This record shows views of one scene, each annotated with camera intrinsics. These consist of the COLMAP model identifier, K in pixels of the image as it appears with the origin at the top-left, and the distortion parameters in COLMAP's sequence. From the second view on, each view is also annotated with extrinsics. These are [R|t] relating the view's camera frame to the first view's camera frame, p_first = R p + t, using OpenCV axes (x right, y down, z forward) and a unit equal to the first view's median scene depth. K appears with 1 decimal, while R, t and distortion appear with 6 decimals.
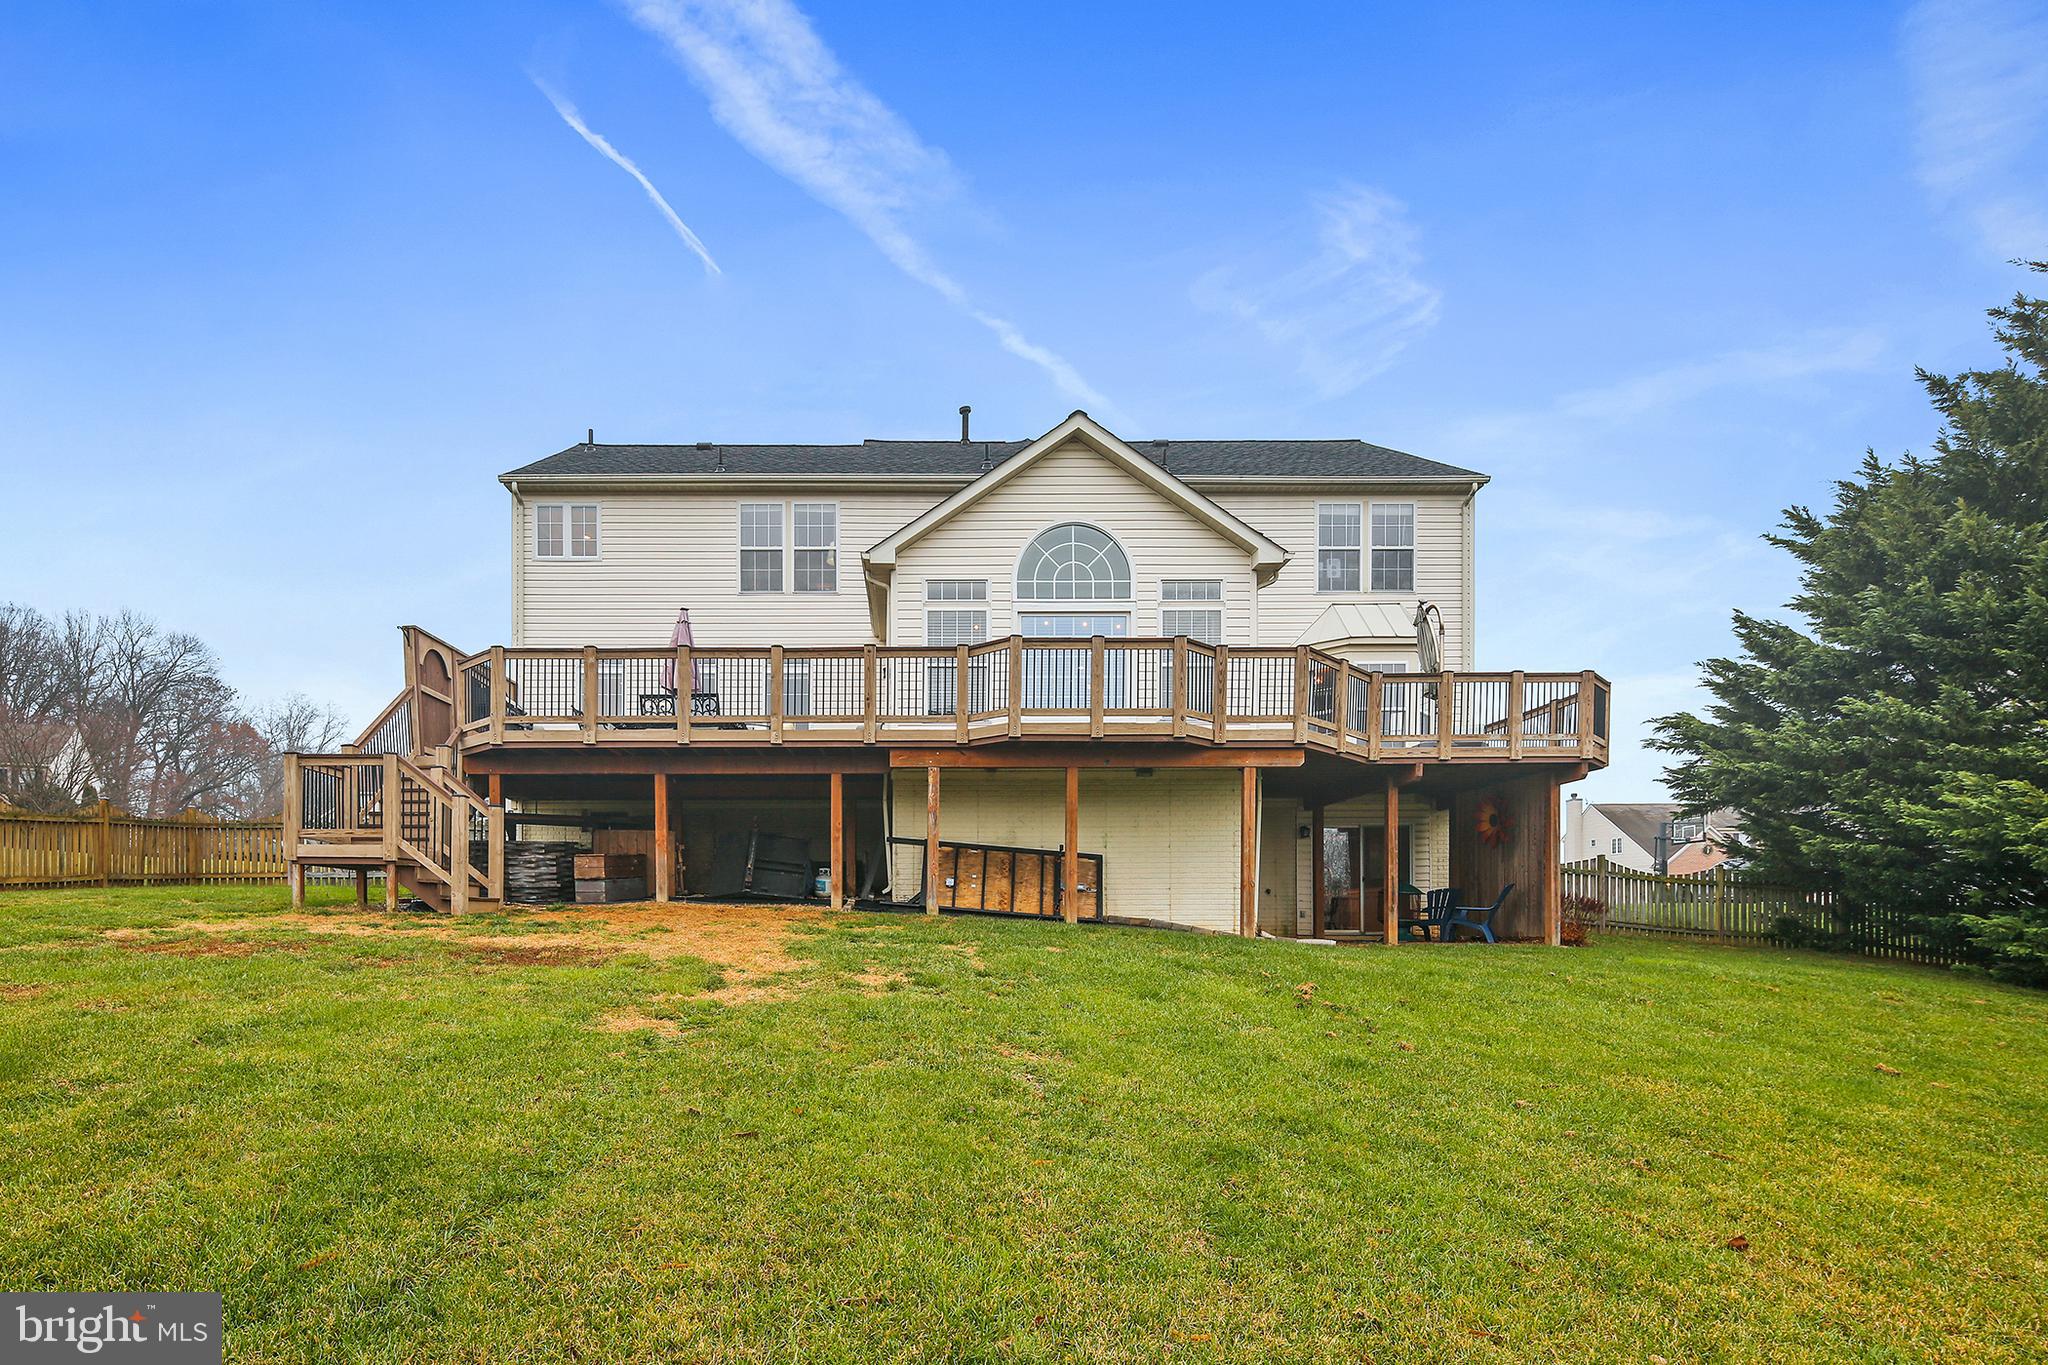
lens RADIAL K [[1058.5, 0, 1024.8], [0, 1058.5, 754.1], [0, 0, 1]] dist [-0.000006, 0.000198]
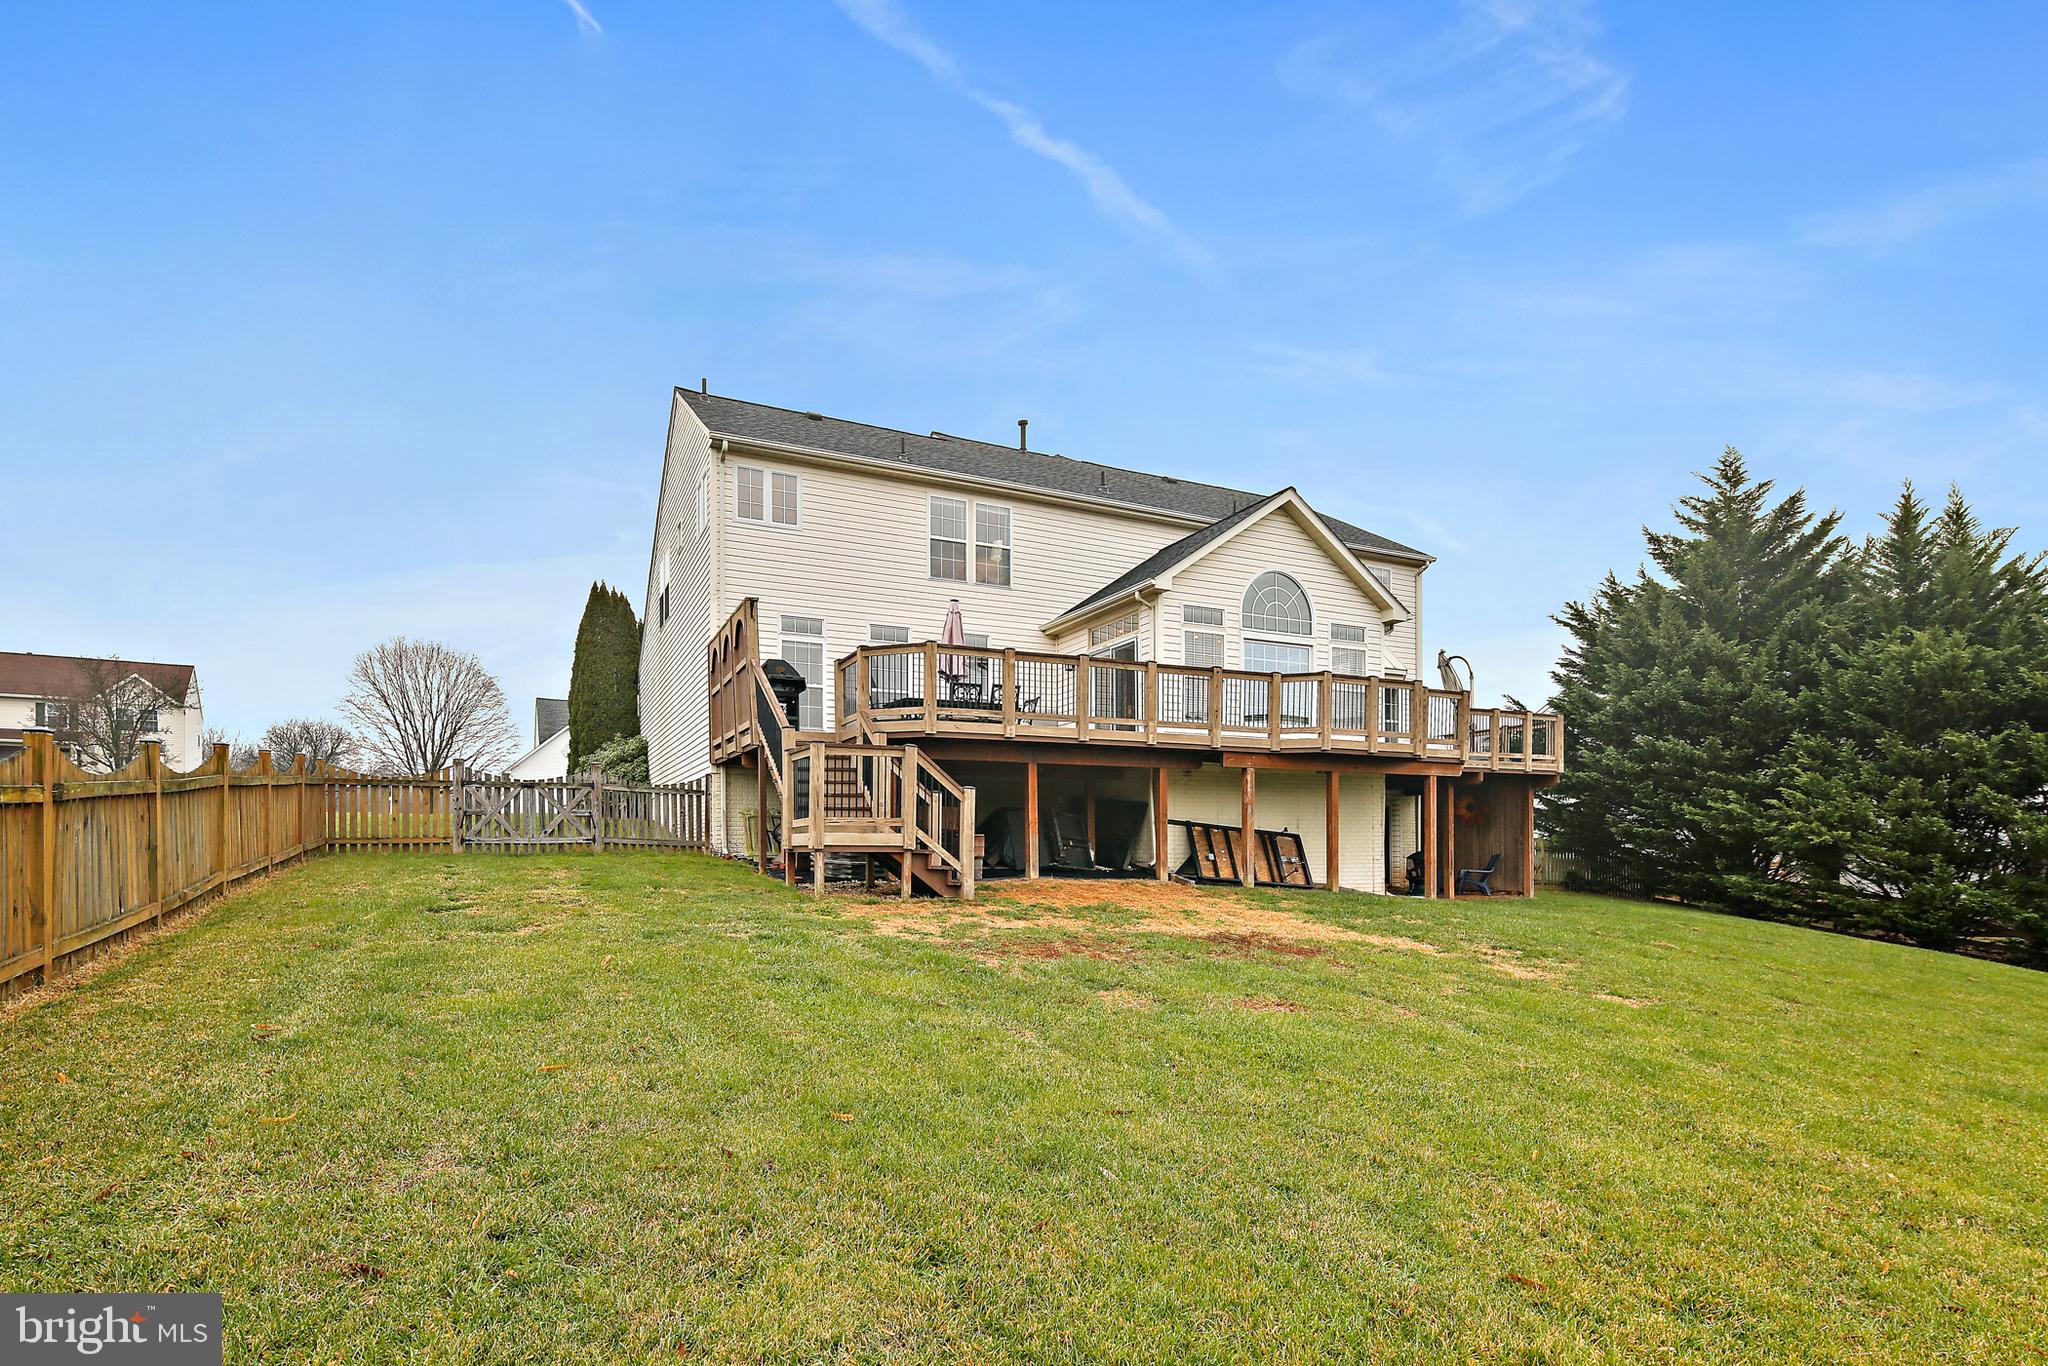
lens RADIAL K [[999.9, 0, 1024.0], [0, 999.9, 683.0], [0, 0, 1]] dist [0.000716, 0.000061]
pose [[0.898298, 0.070881, 0.433633, -0.743903], [-0.070554, 0.997365, -0.016871, -0.043096], [-0.433686, -0.015440, 0.900932, 0.047397]]
